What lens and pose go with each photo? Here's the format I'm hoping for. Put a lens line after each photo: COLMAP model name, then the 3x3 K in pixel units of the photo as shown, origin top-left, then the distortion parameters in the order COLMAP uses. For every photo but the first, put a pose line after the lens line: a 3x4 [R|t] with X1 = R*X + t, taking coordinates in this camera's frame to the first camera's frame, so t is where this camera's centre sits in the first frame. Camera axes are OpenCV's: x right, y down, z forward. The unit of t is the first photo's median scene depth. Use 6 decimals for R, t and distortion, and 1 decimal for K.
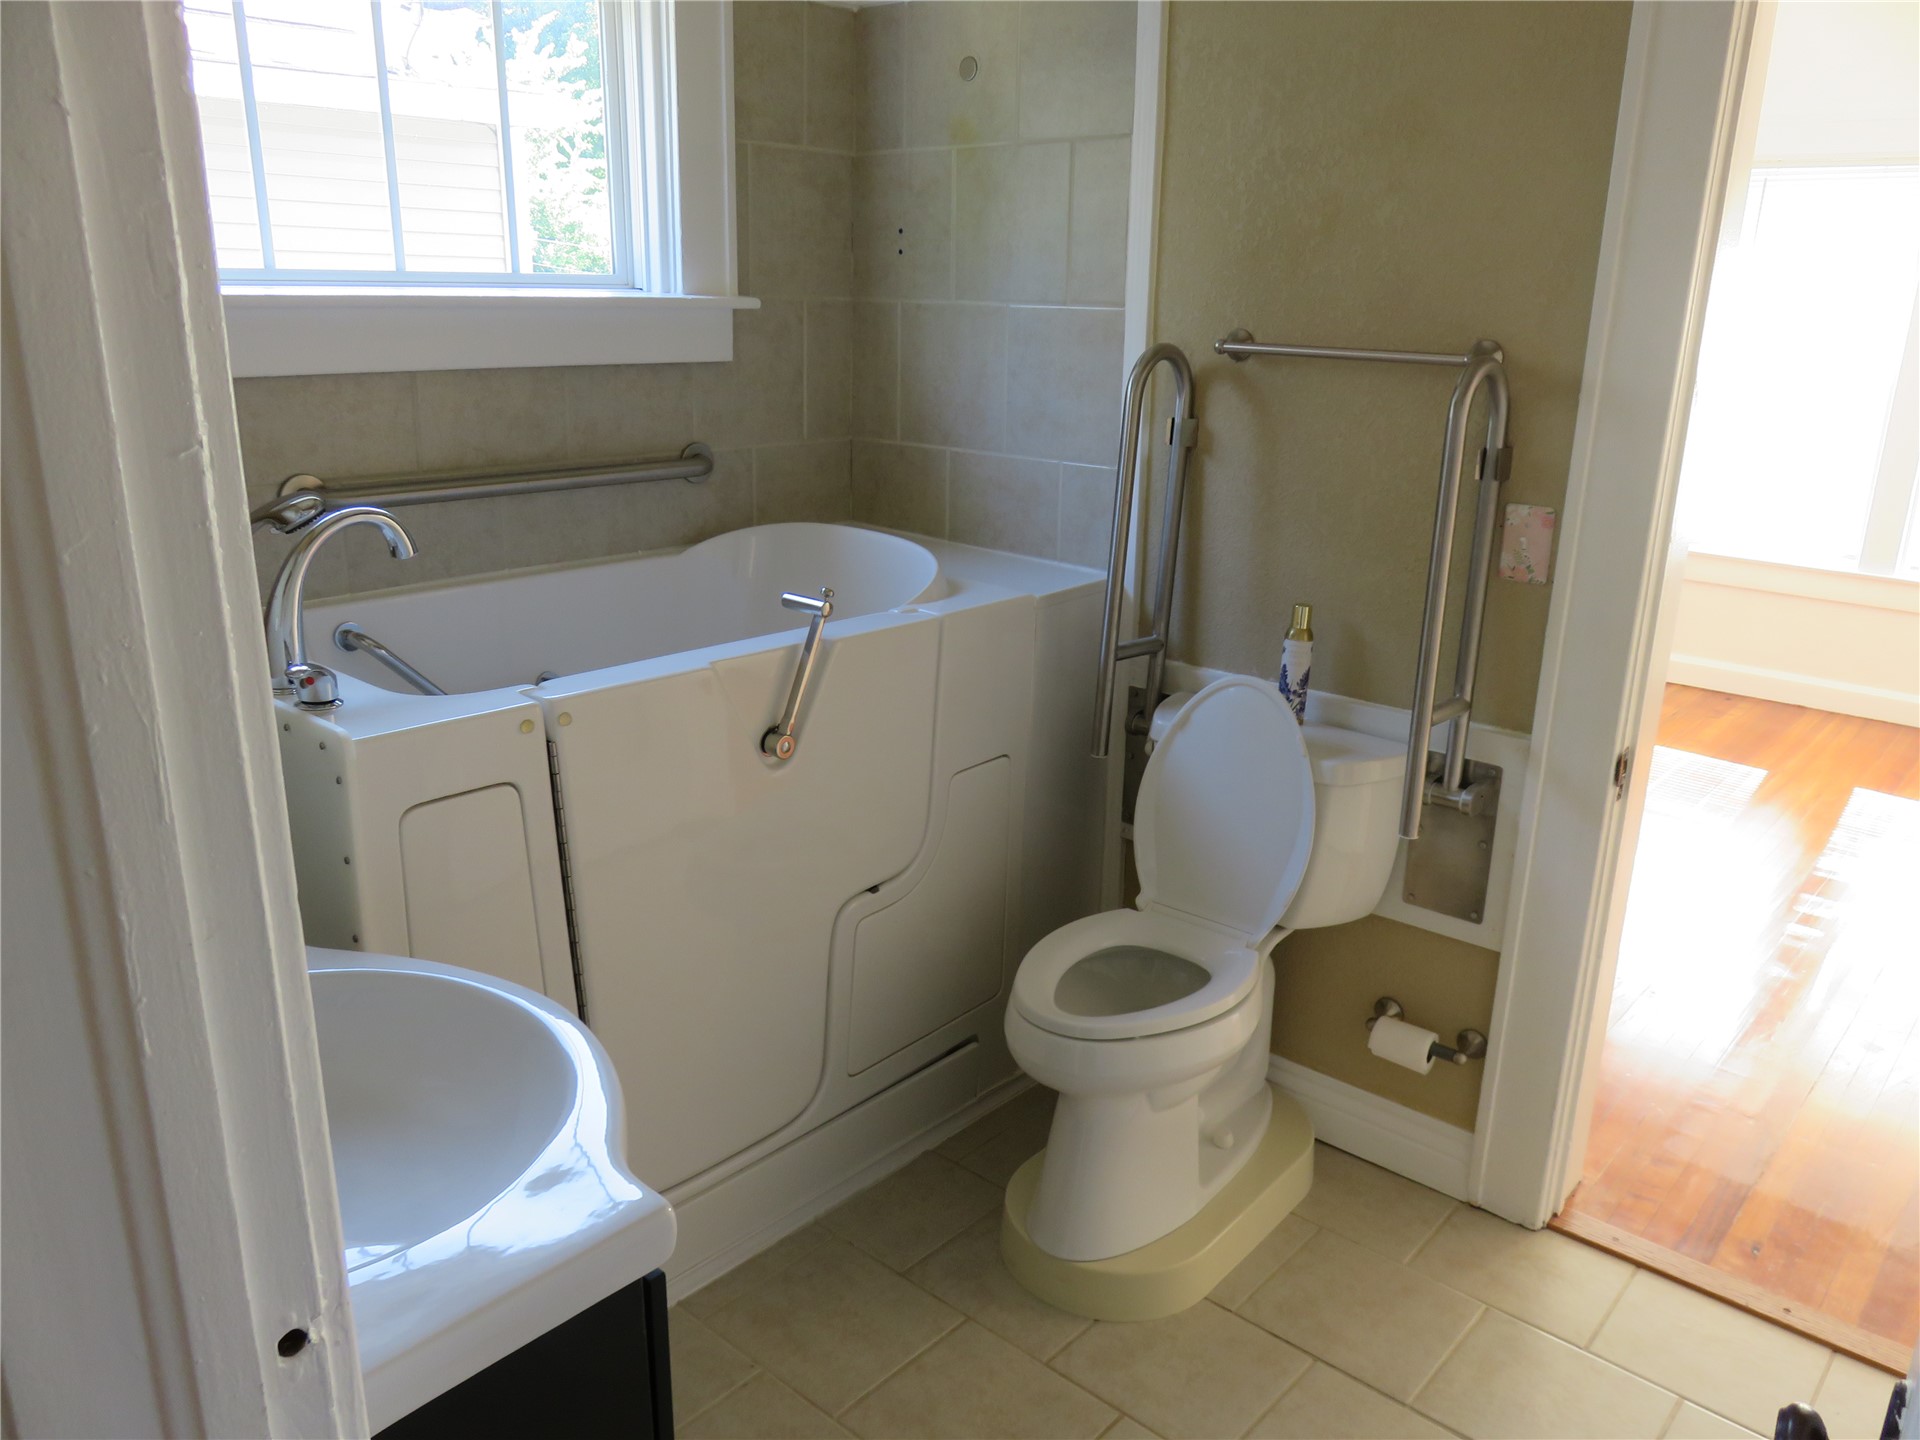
lens RADIAL K [[1434.1, 0, 965.9], [0, 1434.1, 720.6], [0, 0, 1]] dist [-0.009132, 0.001361]
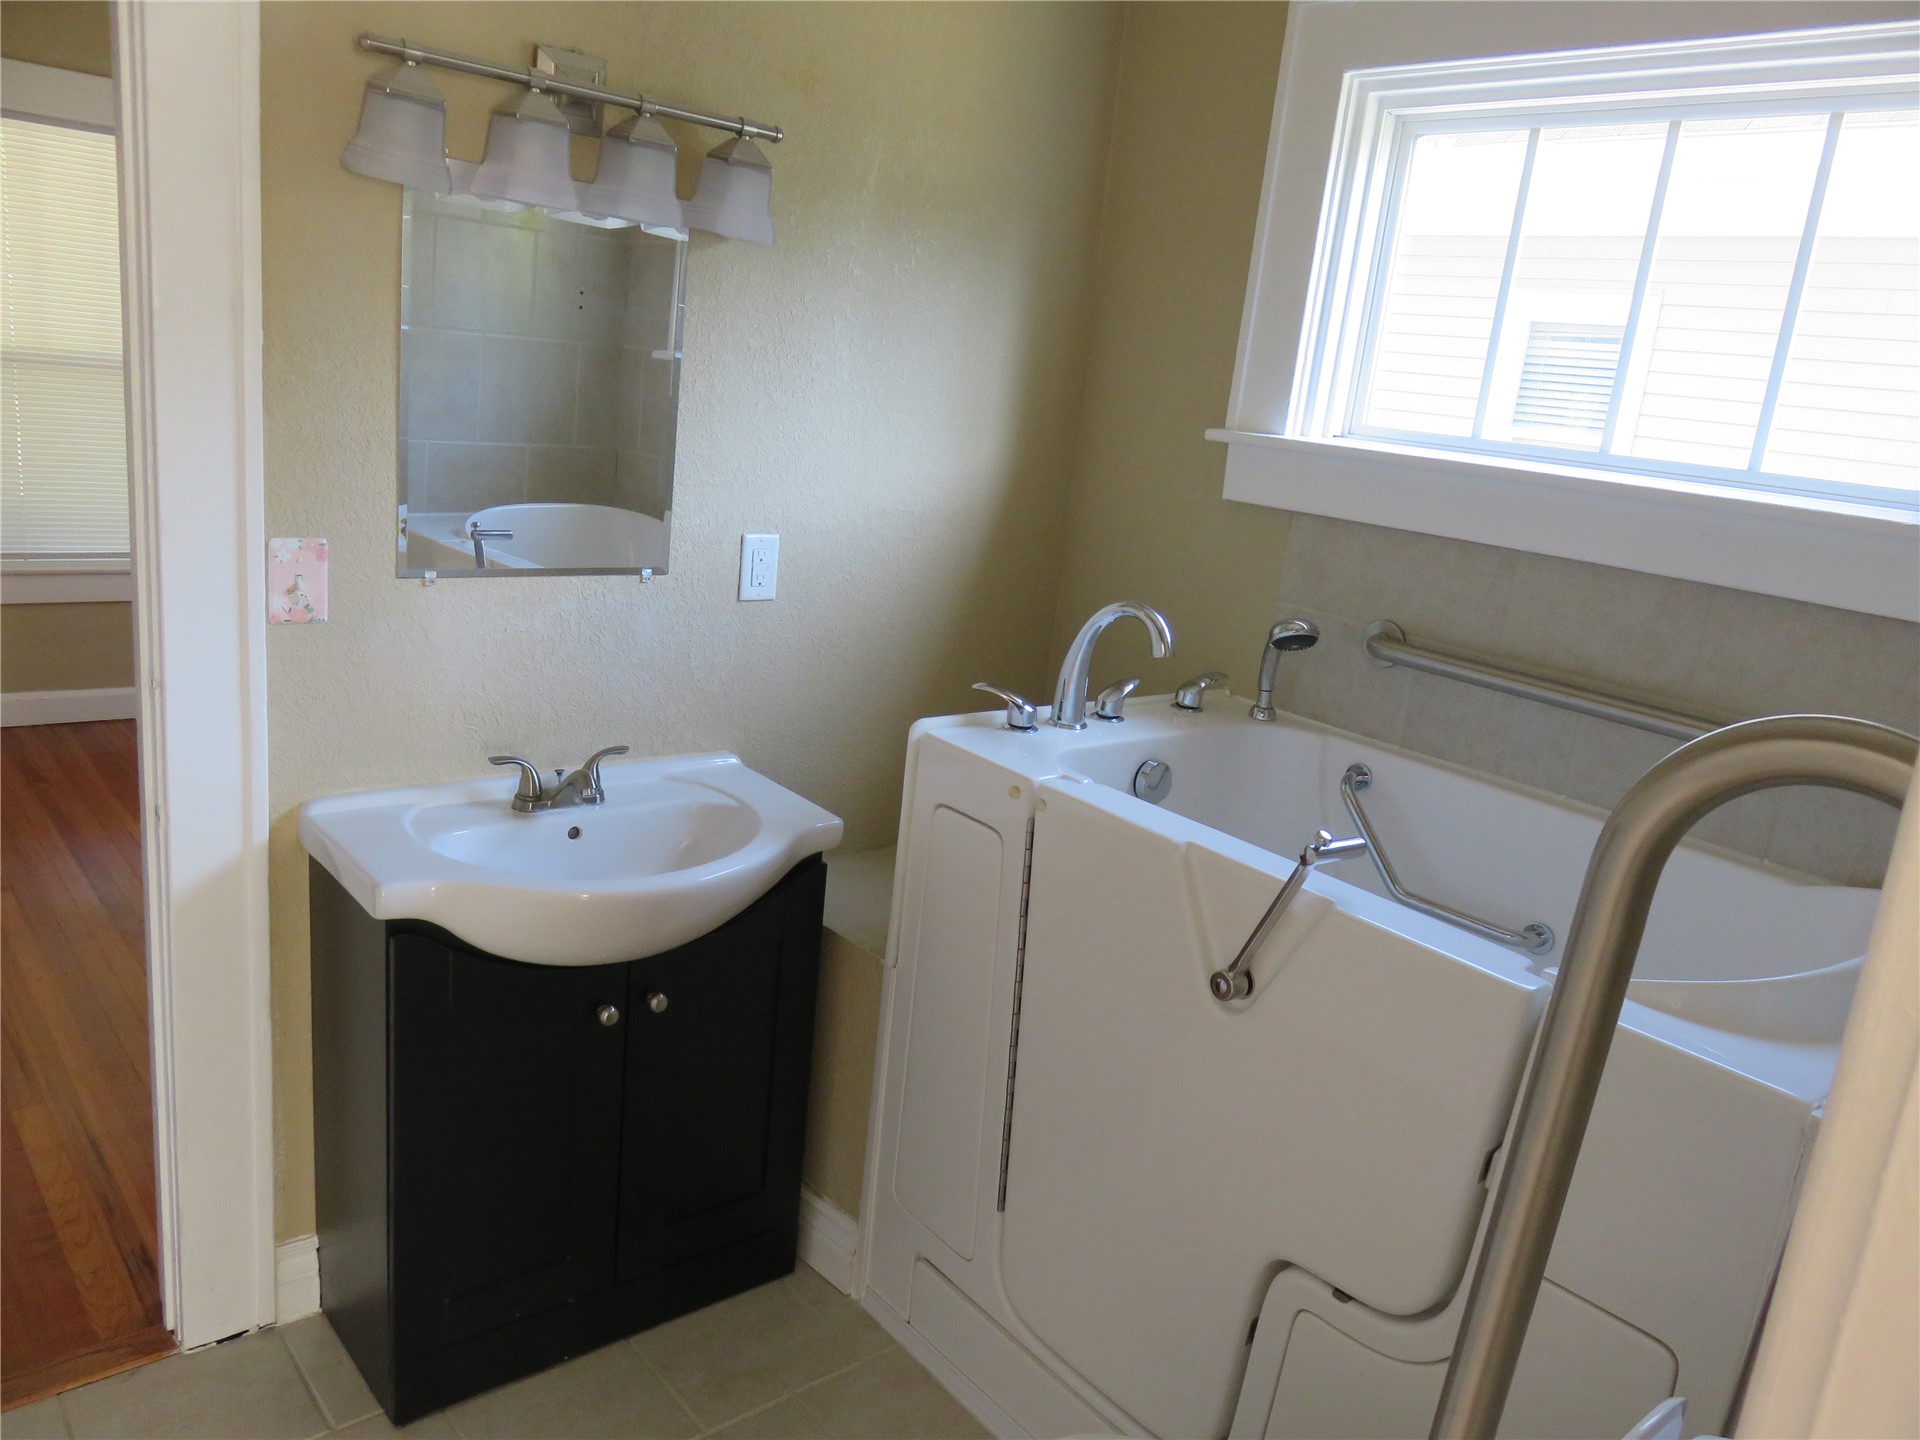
lens RADIAL K [[1434.1, 0, 965.9], [0, 1434.1, 720.6], [0, 0, 1]] dist [-0.009132, 0.001361]
pose [[-0.148672, 0.194757, -0.969519, 0.567459], [-0.399163, 0.885176, 0.239025, -0.216294], [0.904746, 0.422533, -0.053861, 0.743095]]
